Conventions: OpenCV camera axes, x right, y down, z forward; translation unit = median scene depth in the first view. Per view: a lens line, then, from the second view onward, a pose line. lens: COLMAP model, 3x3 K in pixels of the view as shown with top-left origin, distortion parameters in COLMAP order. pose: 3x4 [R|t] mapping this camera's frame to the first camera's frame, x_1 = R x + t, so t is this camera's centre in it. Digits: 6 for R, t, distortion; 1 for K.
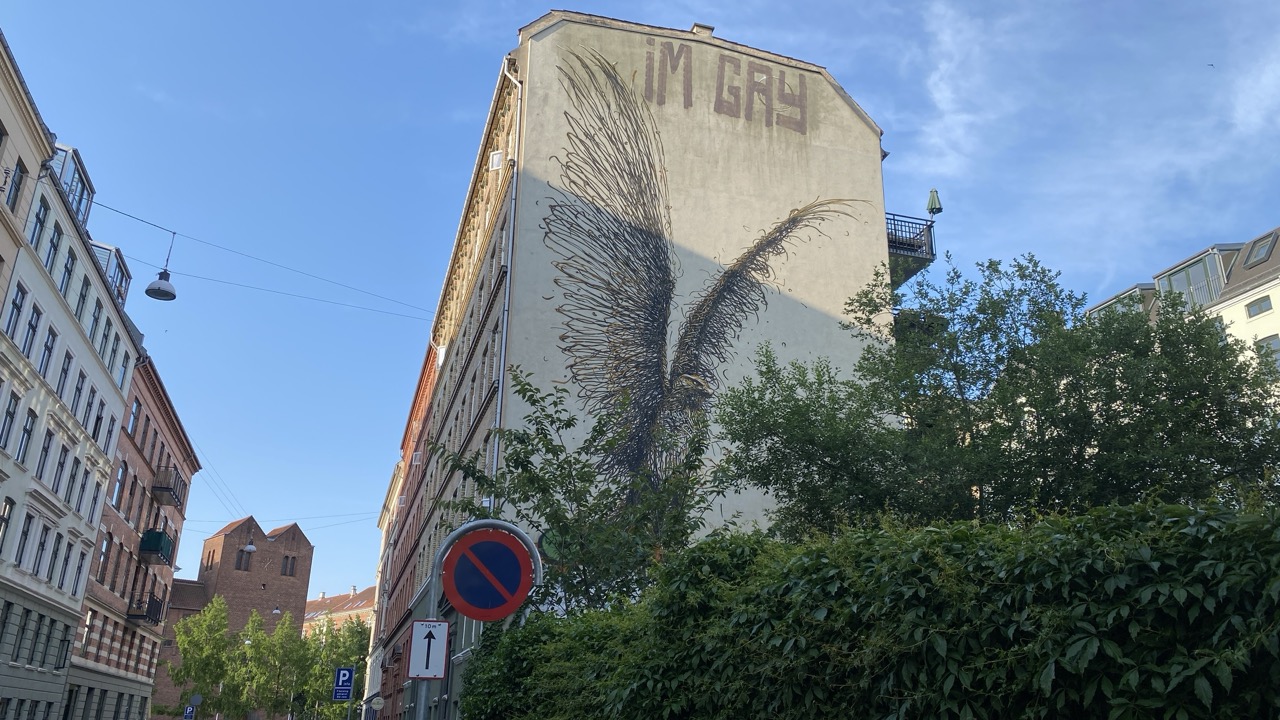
lens RADIAL K [[996.2, 0, 642.6], [0, 996.2, 356.8], [0, 0, 1]] dist [0.130312, -0.013310]
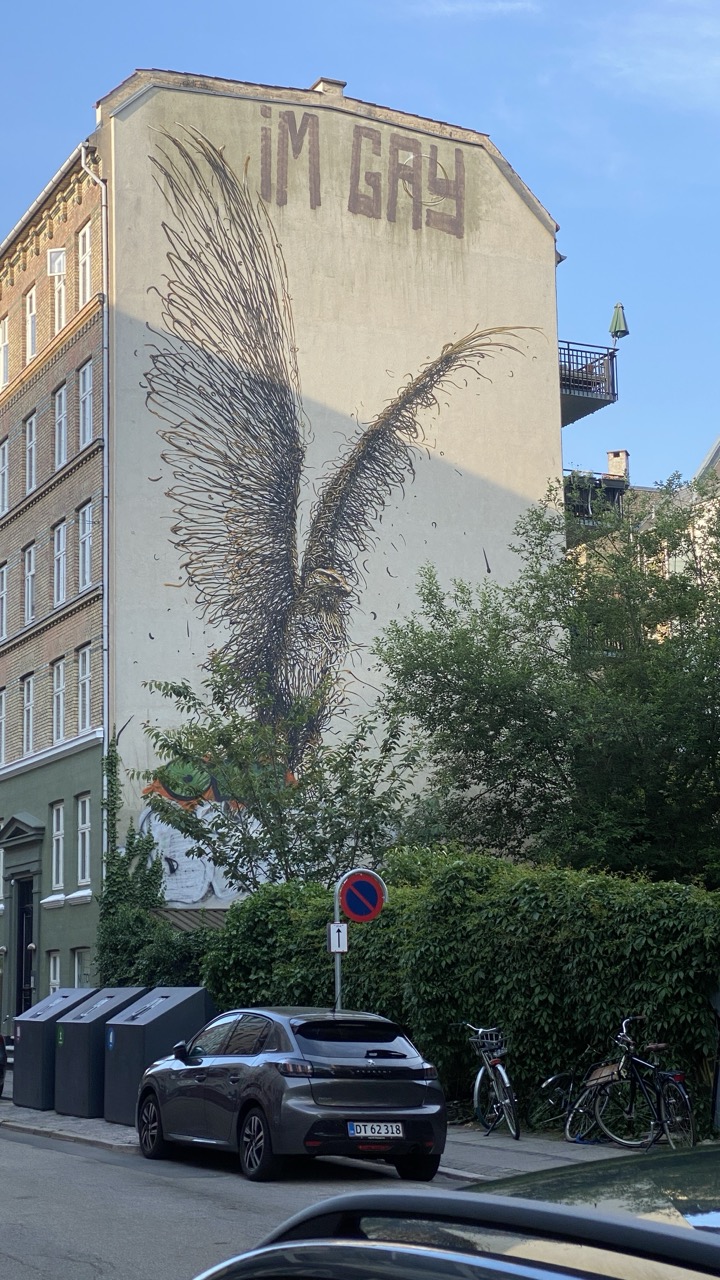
lens RADIAL K [[1987.3, 0, 361.5], [0, 1987.3, 638.9], [0, 0, 1]] dist [0.228089, 0.000000]
pose [[0.988043, -0.009523, 0.153884, -0.172179], [-0.019656, 0.982166, 0.186985, -0.228092], [-0.152920, -0.187774, 0.970235, -0.602410]]
